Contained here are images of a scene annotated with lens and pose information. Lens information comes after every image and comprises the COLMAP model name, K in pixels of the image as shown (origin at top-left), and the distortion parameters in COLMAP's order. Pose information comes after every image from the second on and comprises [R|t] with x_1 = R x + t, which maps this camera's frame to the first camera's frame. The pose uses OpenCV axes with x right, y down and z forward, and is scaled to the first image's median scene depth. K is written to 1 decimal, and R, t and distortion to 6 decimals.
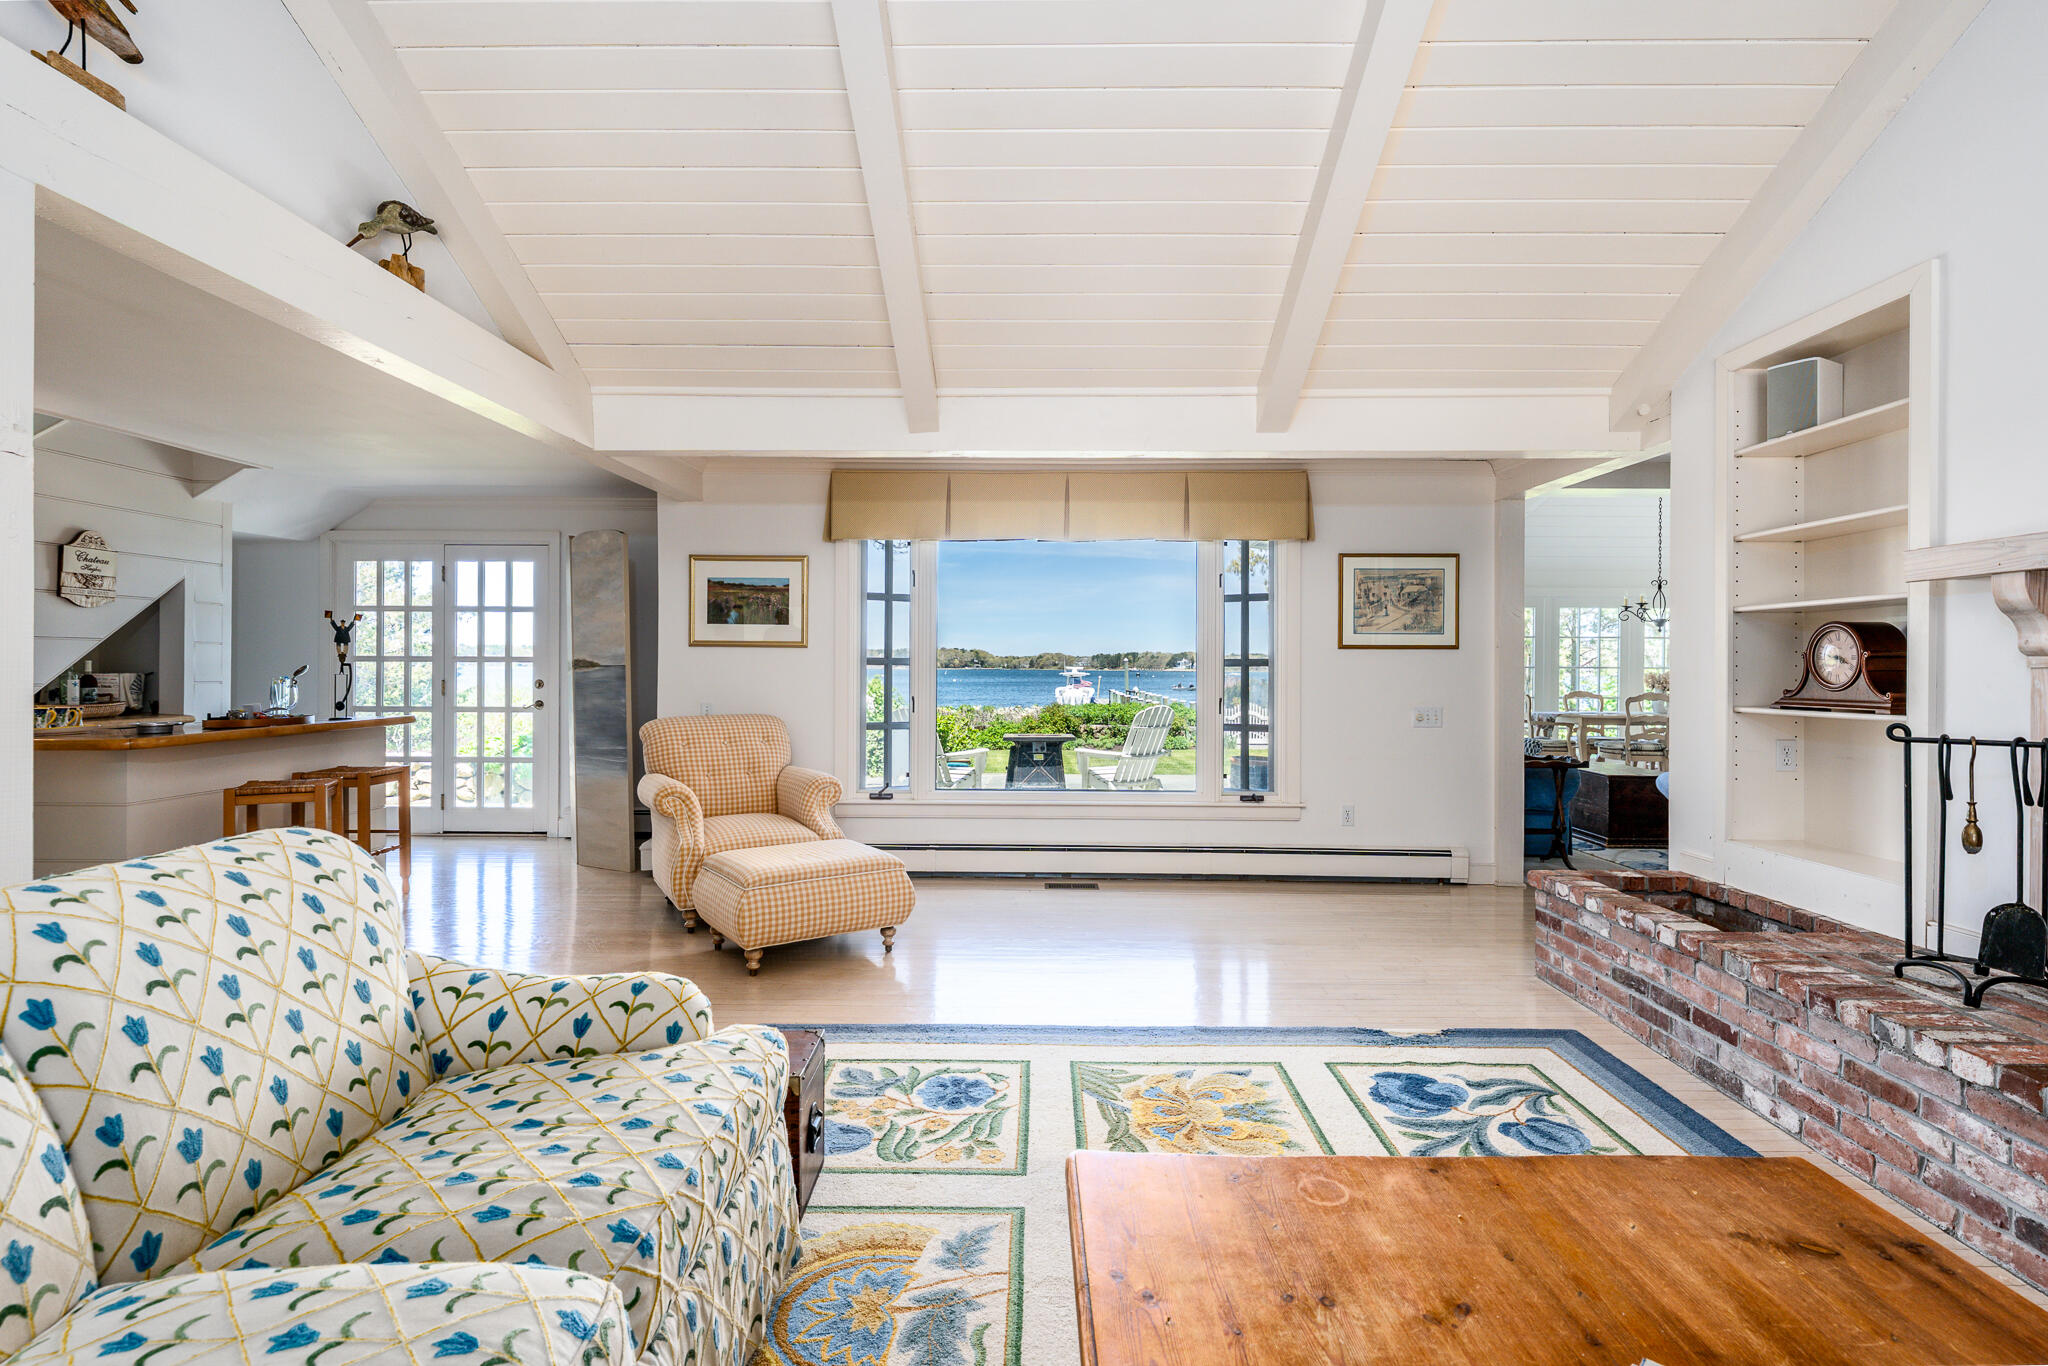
lens RADIAL K [[989.9, 0, 1030.9], [0, 989.9, 671.6], [0, 0, 1]] dist [0.003032, 0.000218]
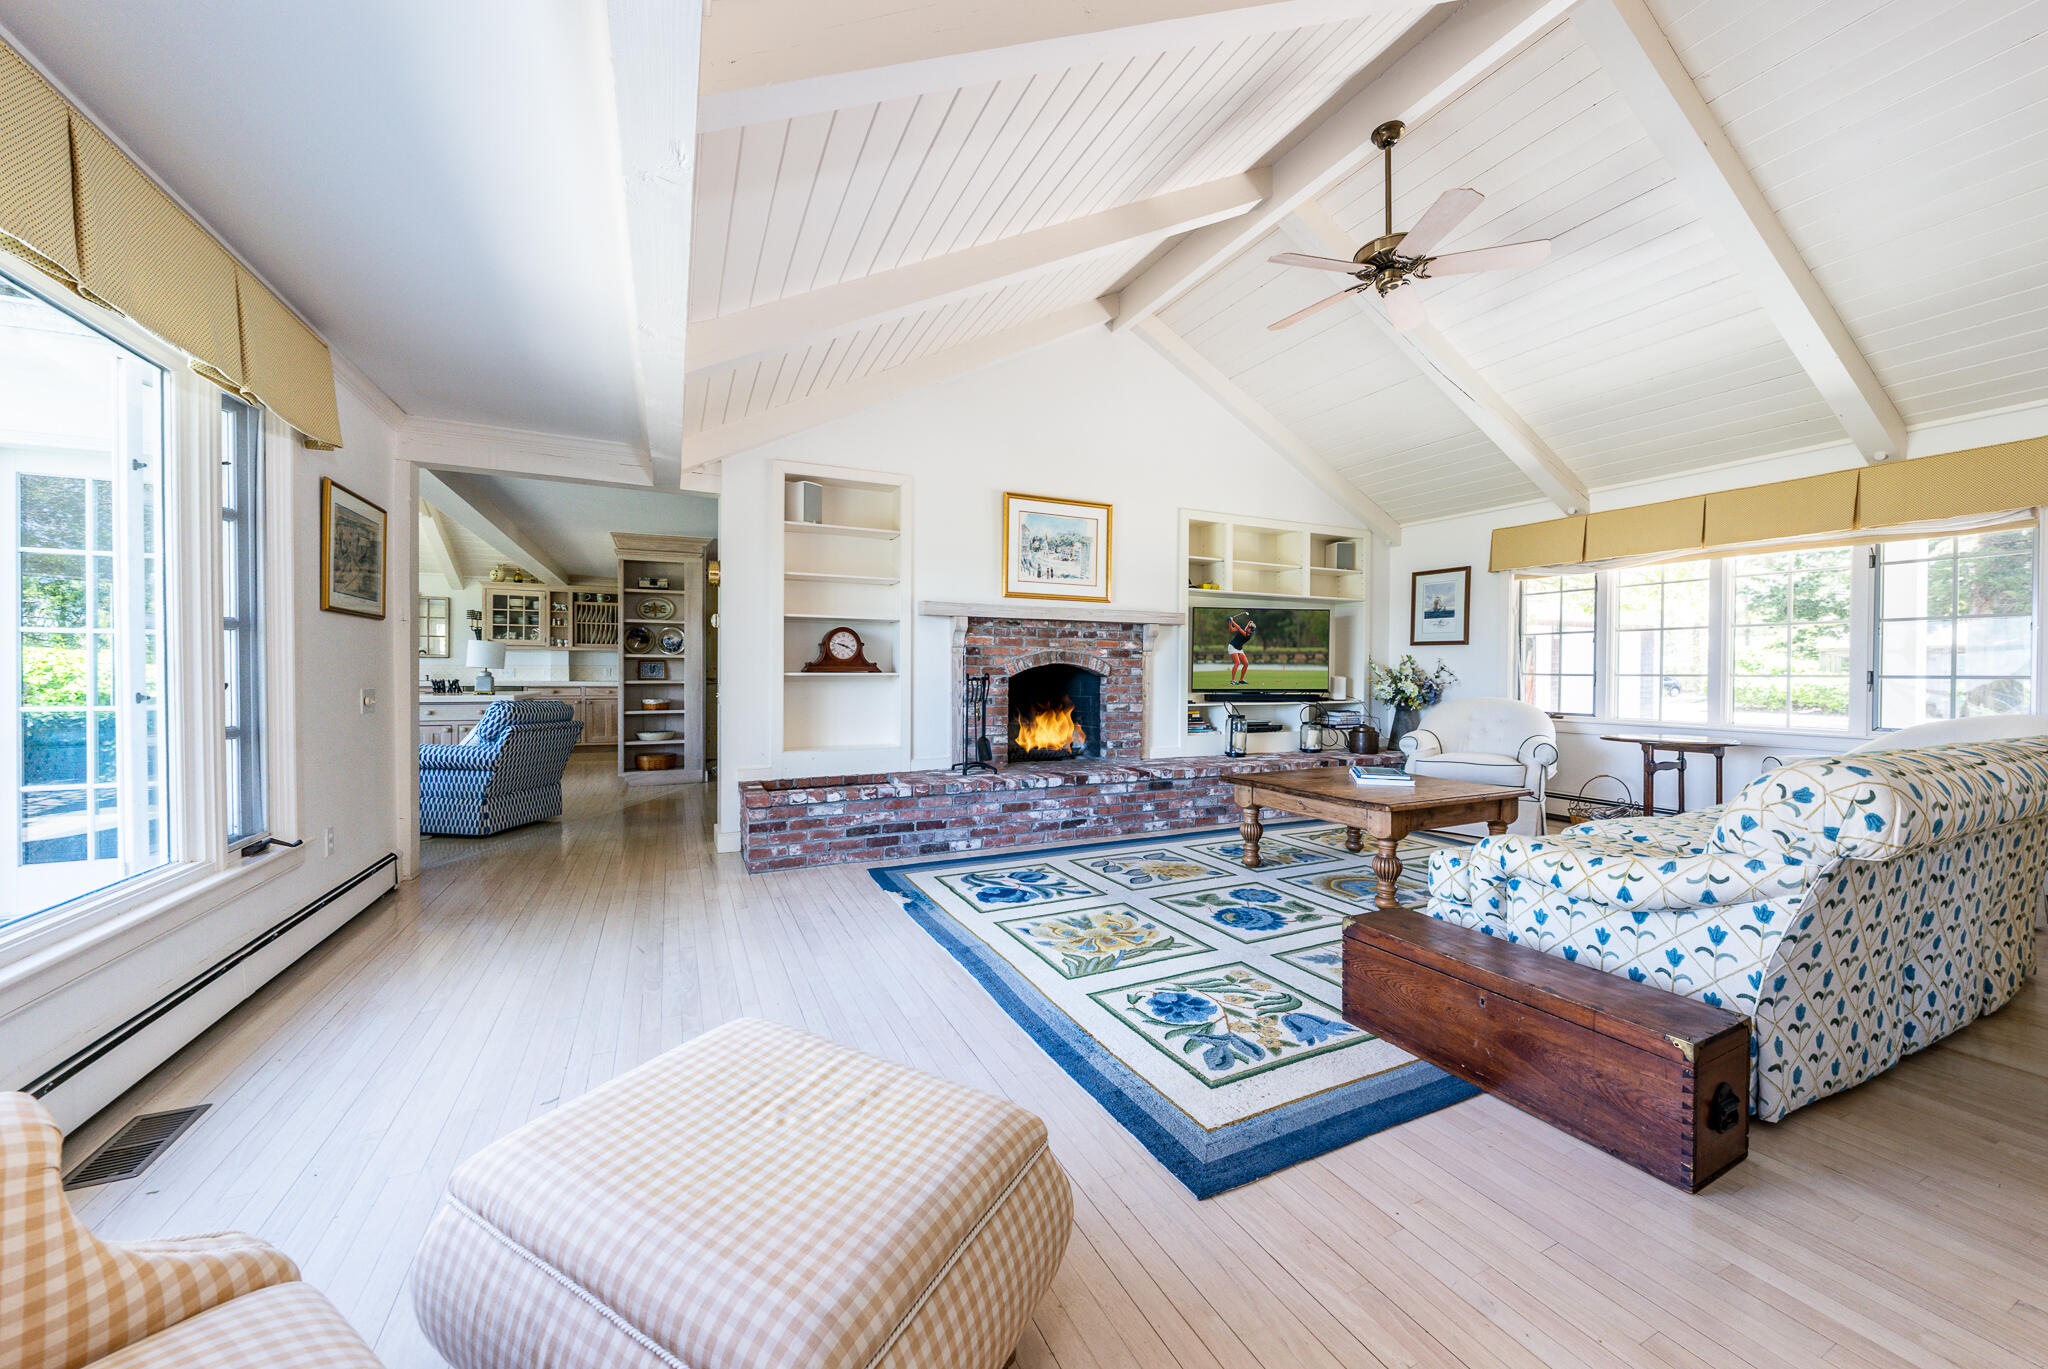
lens RADIAL K [[727.1, 0, 1006.9], [0, 727.1, 672.2], [0, 0, 1]] dist [-0.000678, 0.000065]
pose [[-0.435526, -0.005726, 0.900158, -0.754378], [-0.002335, 0.999984, 0.005232, 0.035489], [-0.900173, 0.000177, -0.435532, 1.572816]]
